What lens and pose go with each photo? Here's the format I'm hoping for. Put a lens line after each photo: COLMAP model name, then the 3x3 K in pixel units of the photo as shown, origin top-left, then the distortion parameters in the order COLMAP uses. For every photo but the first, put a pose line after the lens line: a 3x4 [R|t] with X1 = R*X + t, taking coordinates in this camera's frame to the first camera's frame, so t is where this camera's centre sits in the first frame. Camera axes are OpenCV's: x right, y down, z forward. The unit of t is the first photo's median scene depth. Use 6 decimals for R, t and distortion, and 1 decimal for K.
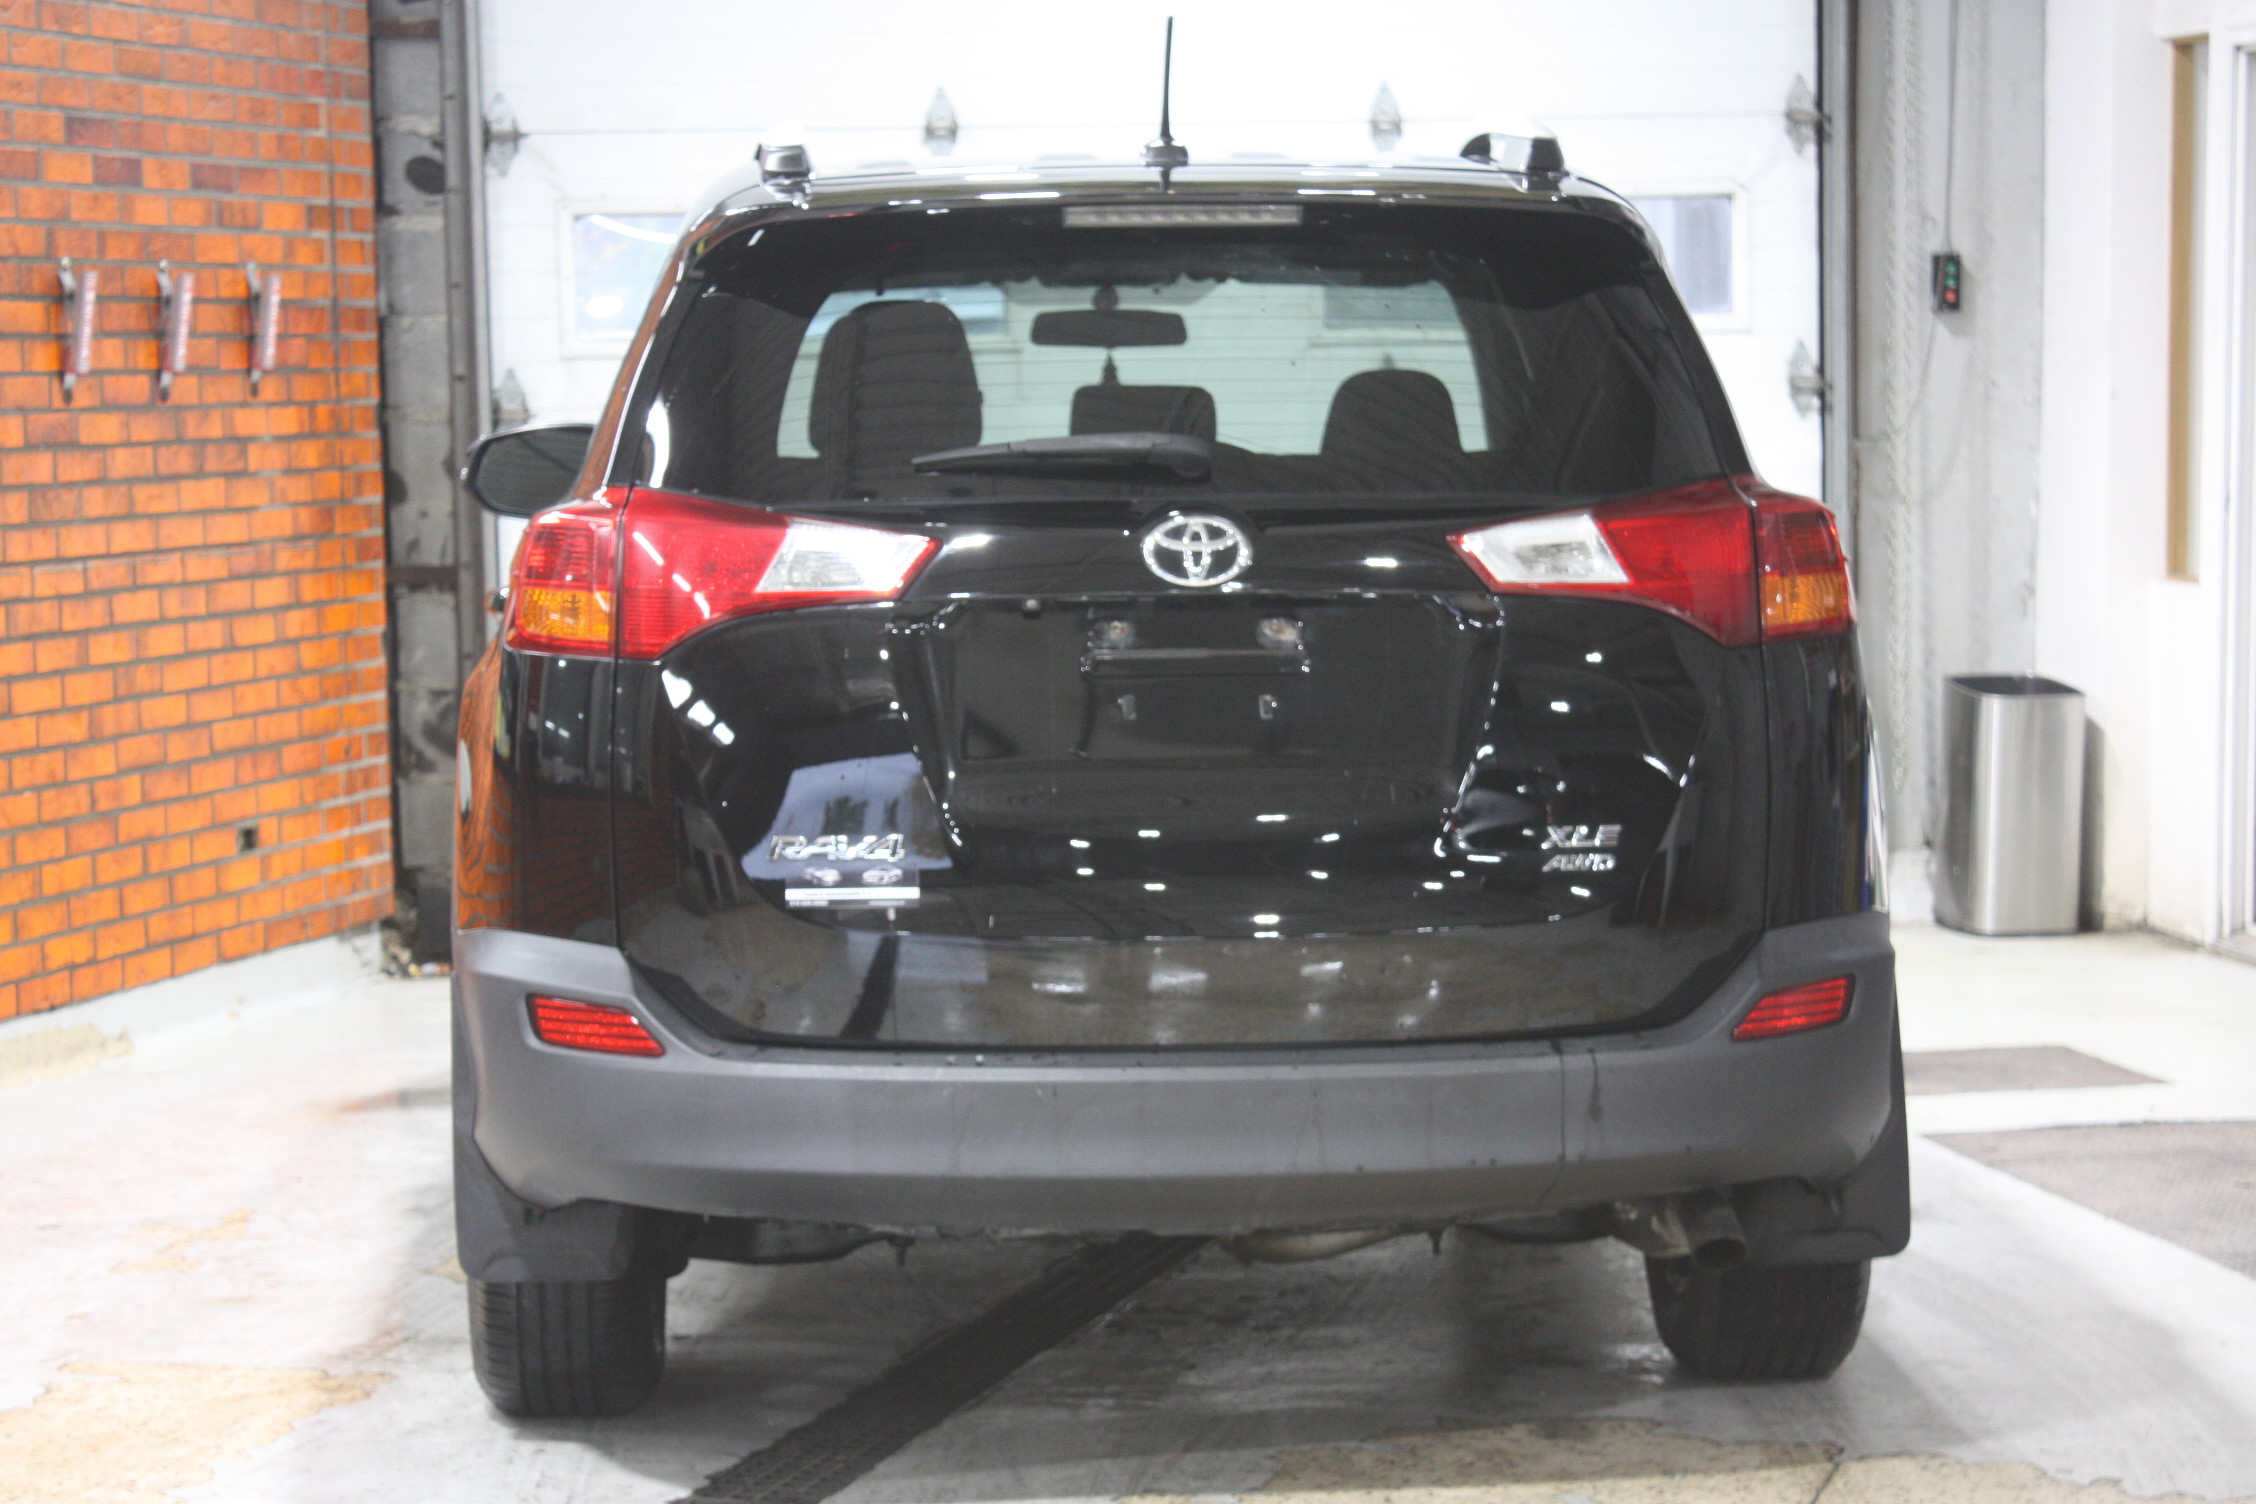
lens RADIAL K [[5150.0, 0, 1128.0], [0, 5150.0, 752.0], [0, 0, 1]] dist [0.067478, 0.095259]
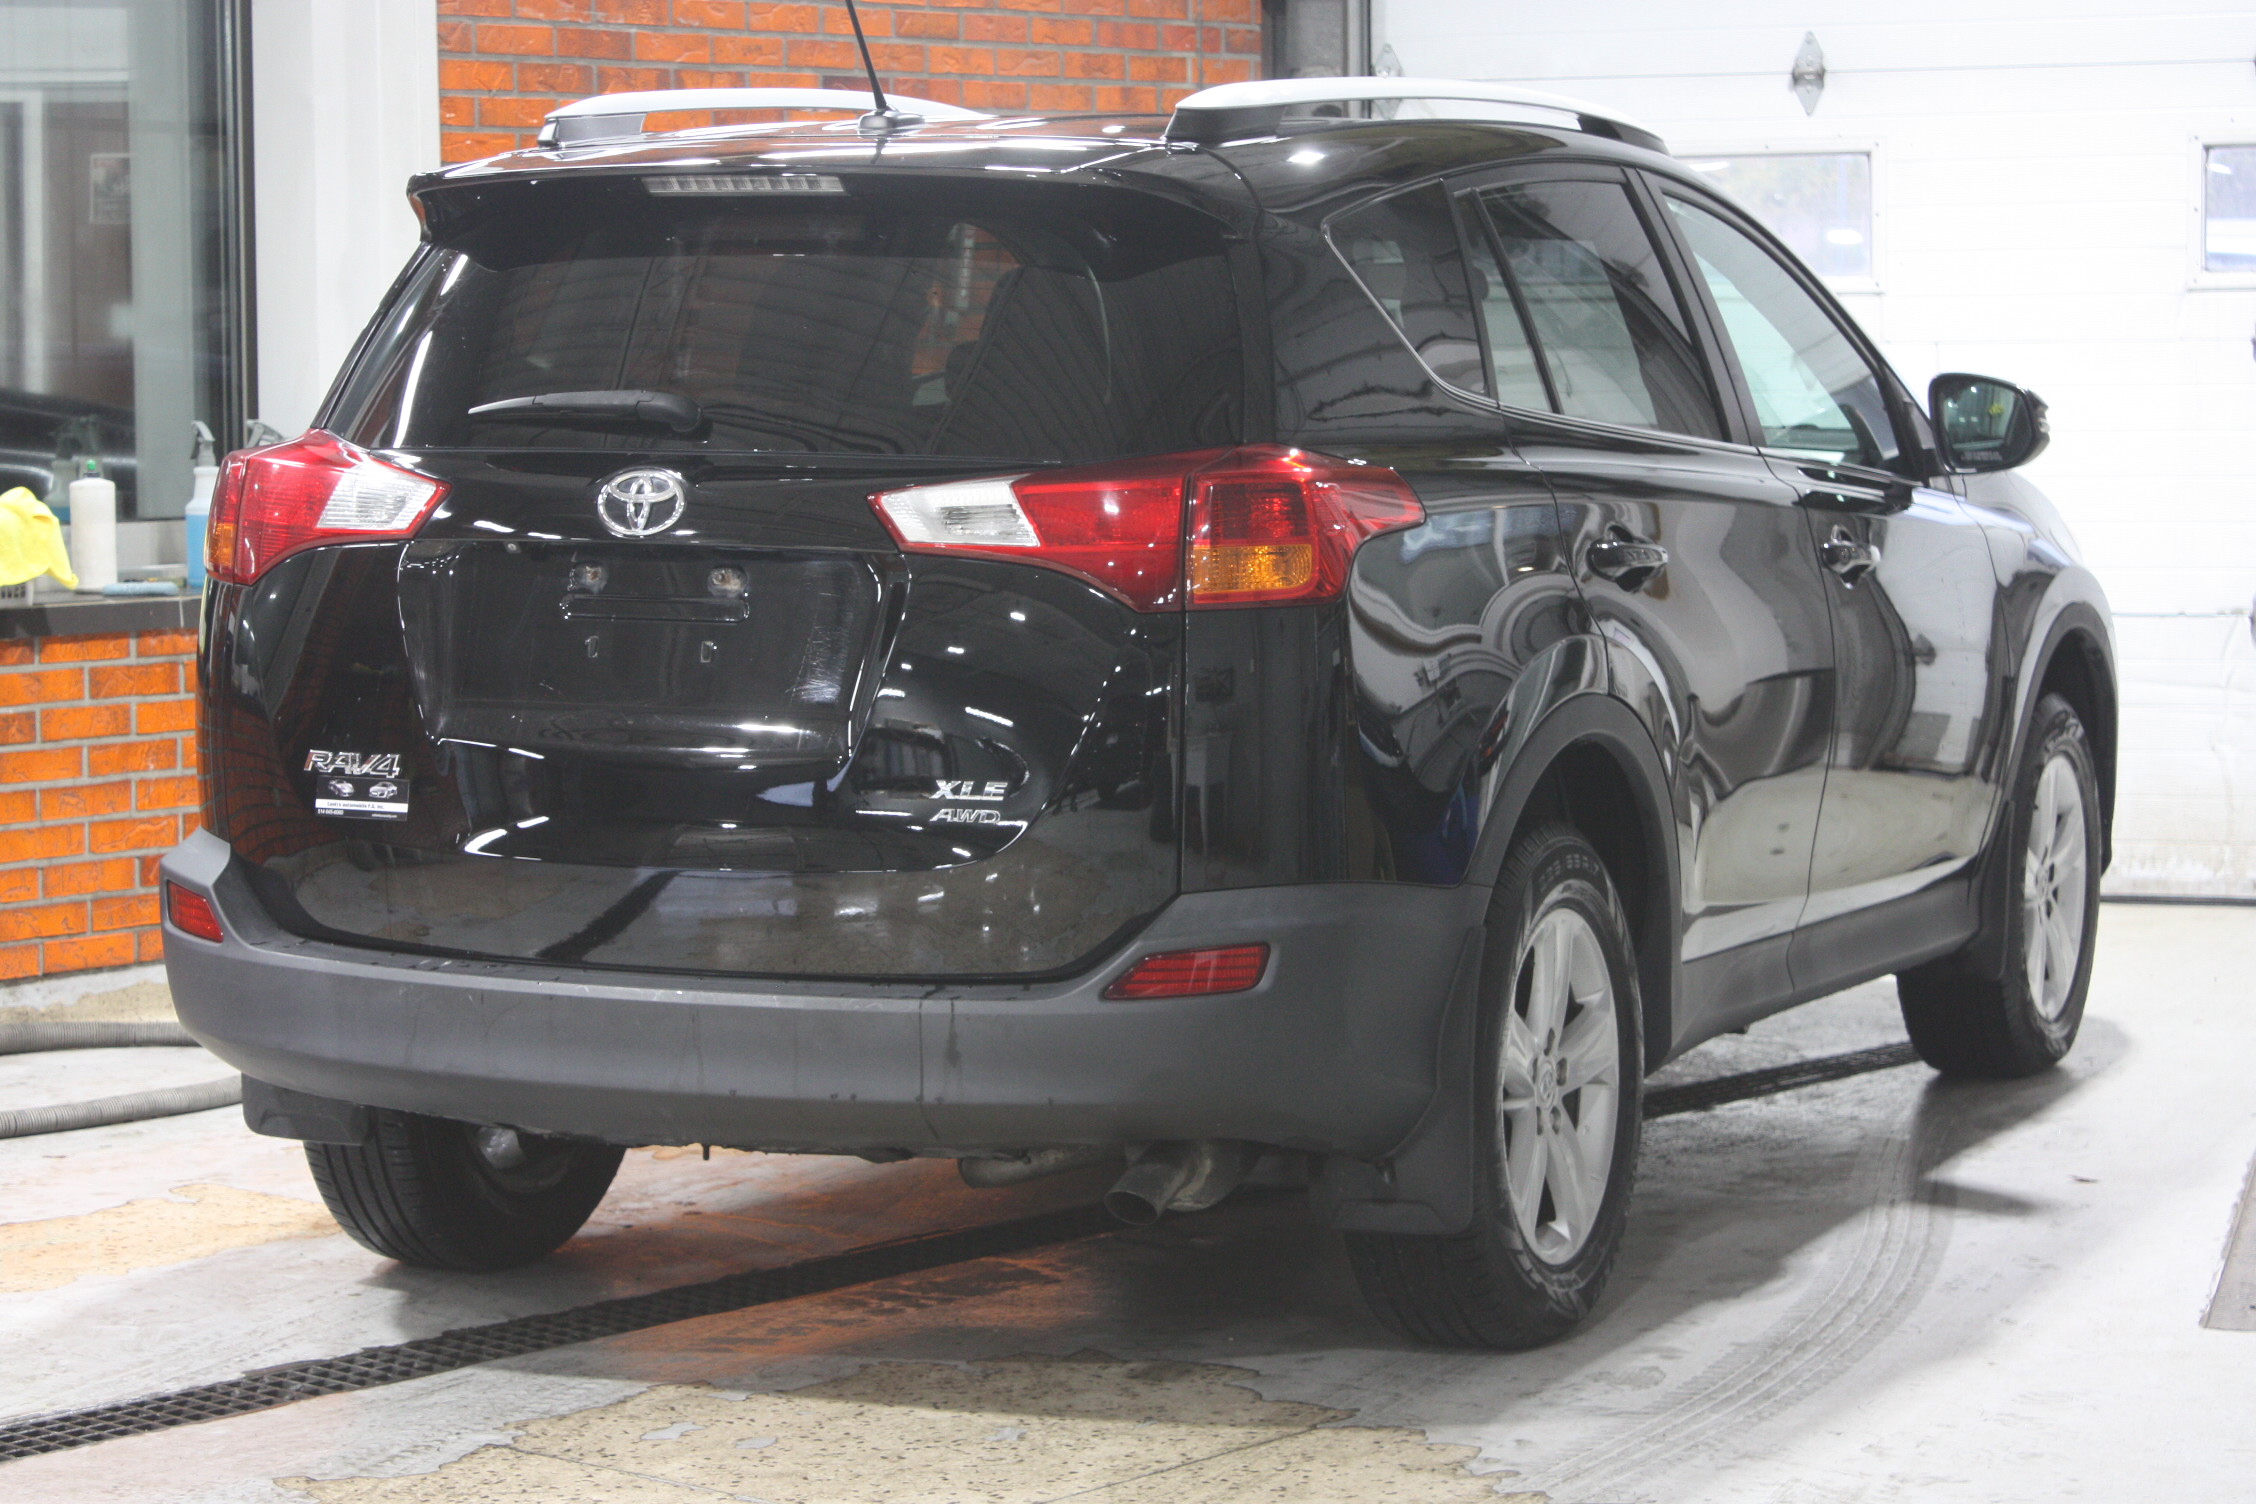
lens RADIAL K [[5062.3, 0, 1128.0], [0, 5062.3, 752.0], [0, 0, 1]] dist [0.116711, -0.643373]
pose [[0.895415, 0.052144, -0.442168, 0.563529], [-0.044289, 0.998624, 0.028080, -0.021225], [0.443024, -0.005560, 0.896492, 0.104288]]
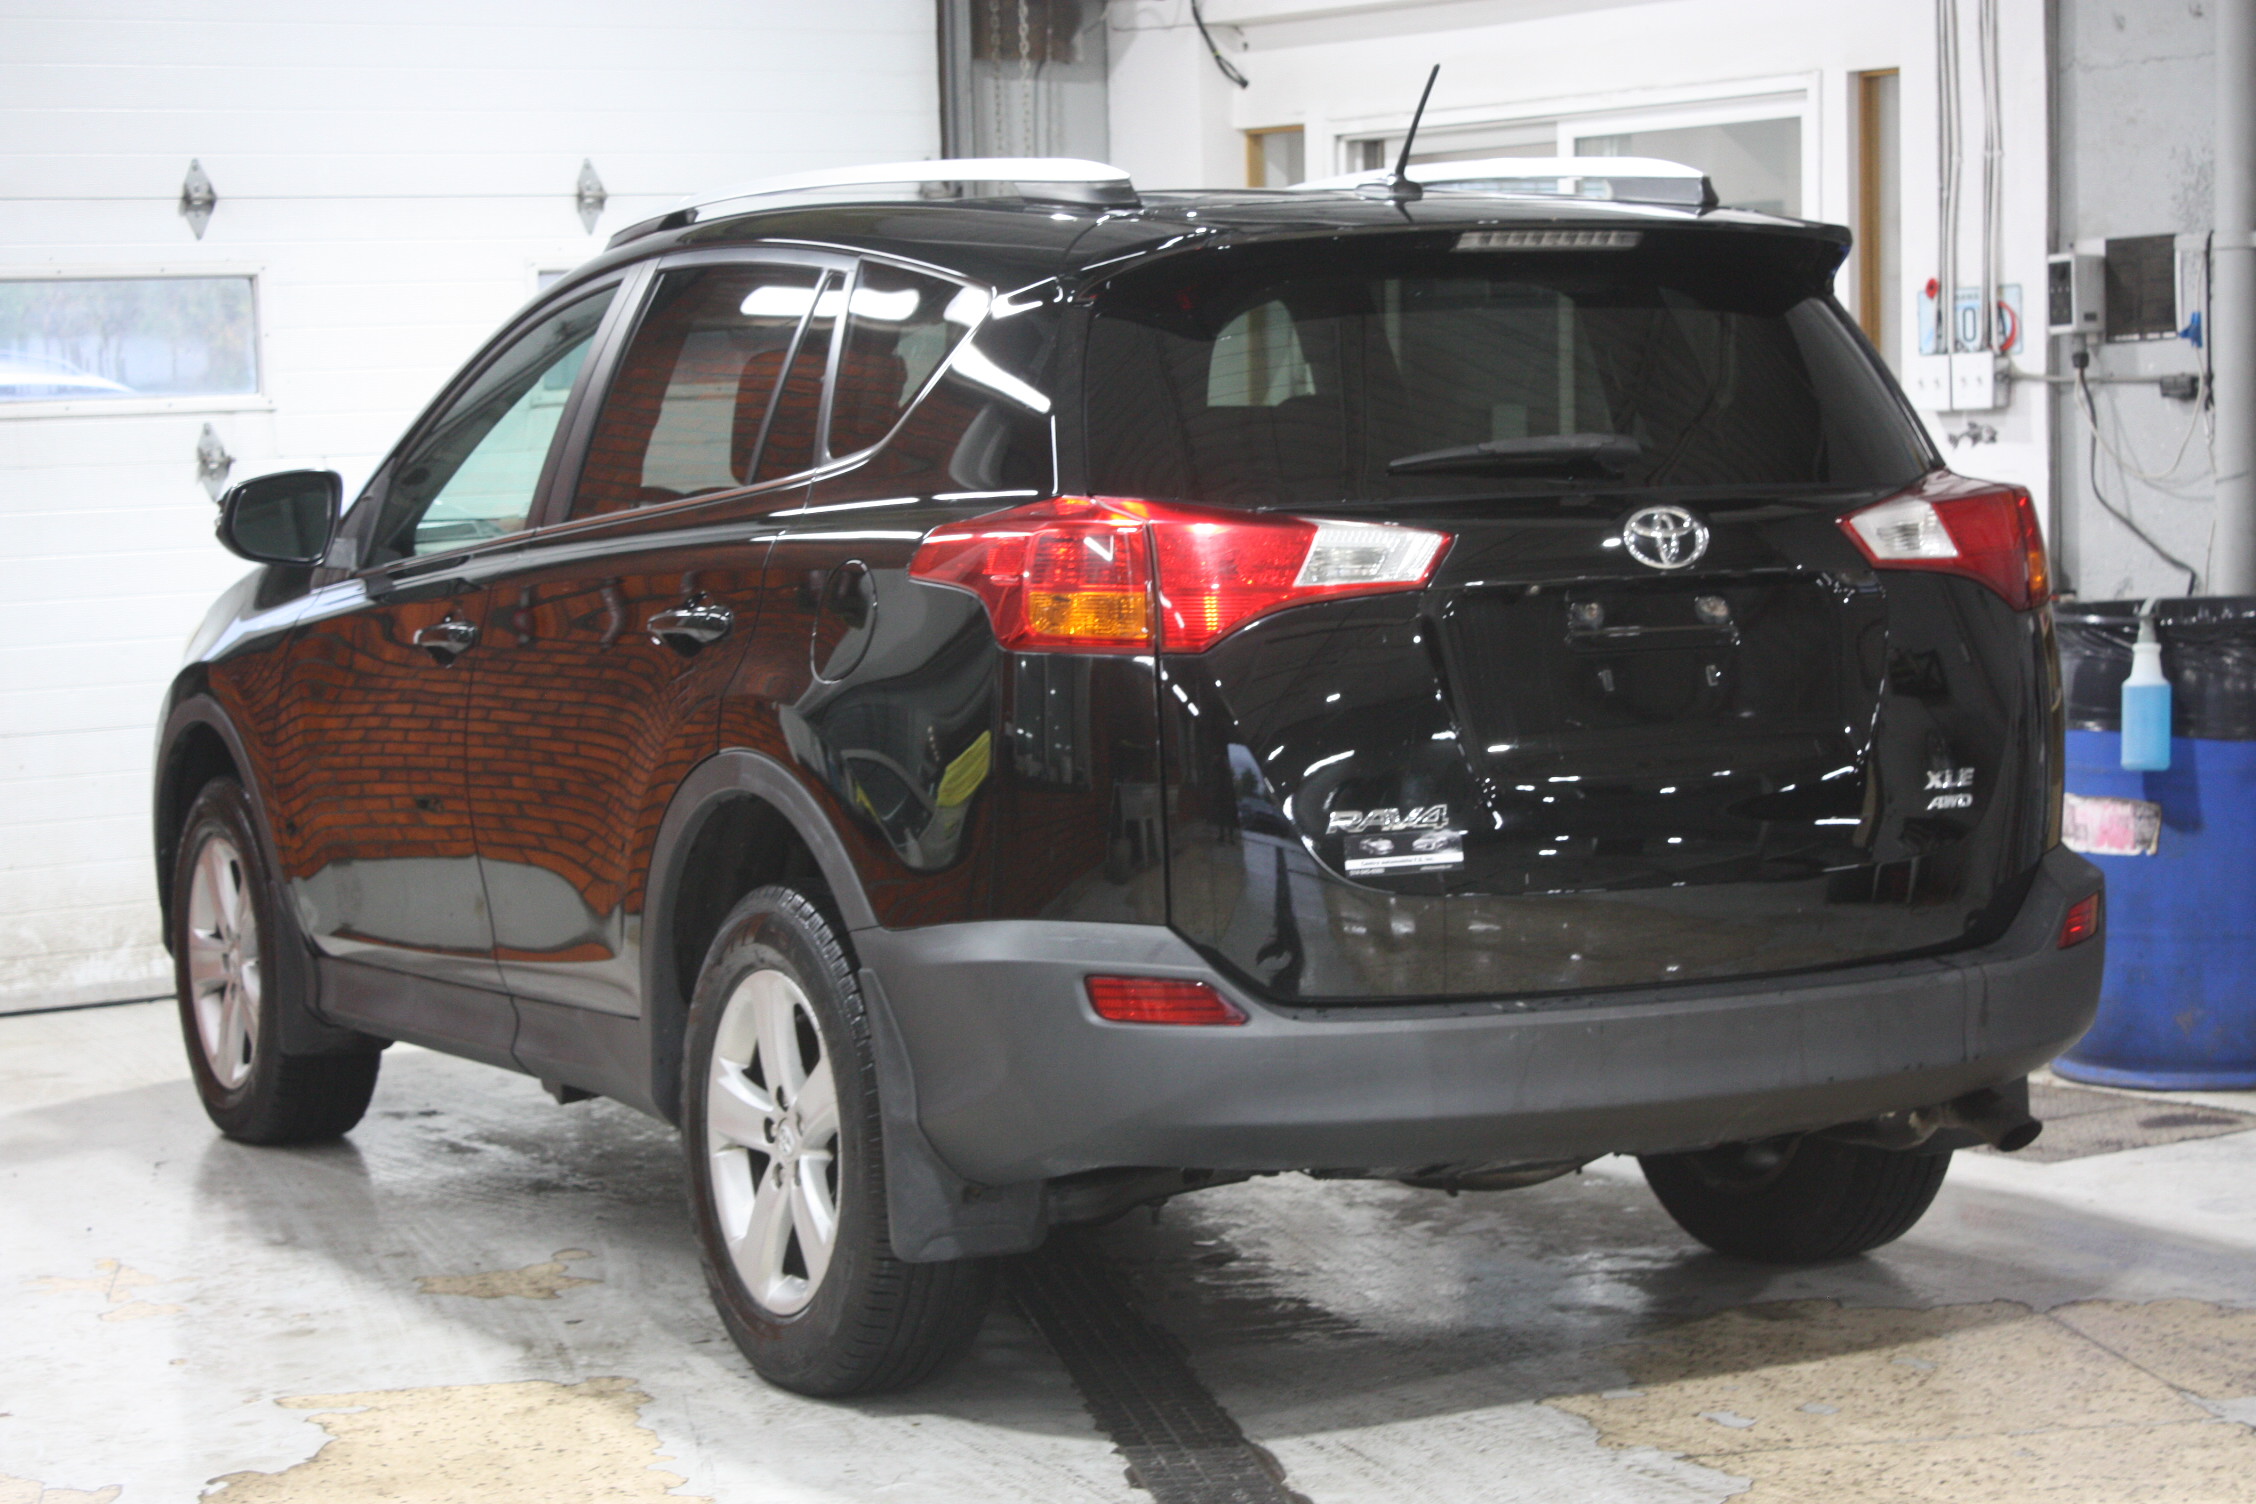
lens RADIAL K [[4740.0, 0, 1128.0], [0, 4740.0, 752.0], [0, 0, 1]] dist [0.003811, 0.266475]
pose [[0.910606, -0.042260, 0.411110, -0.510913], [0.048360, 0.998820, -0.004444, 0.006173], [-0.410437, 0.023928, 0.911575, 0.112827]]
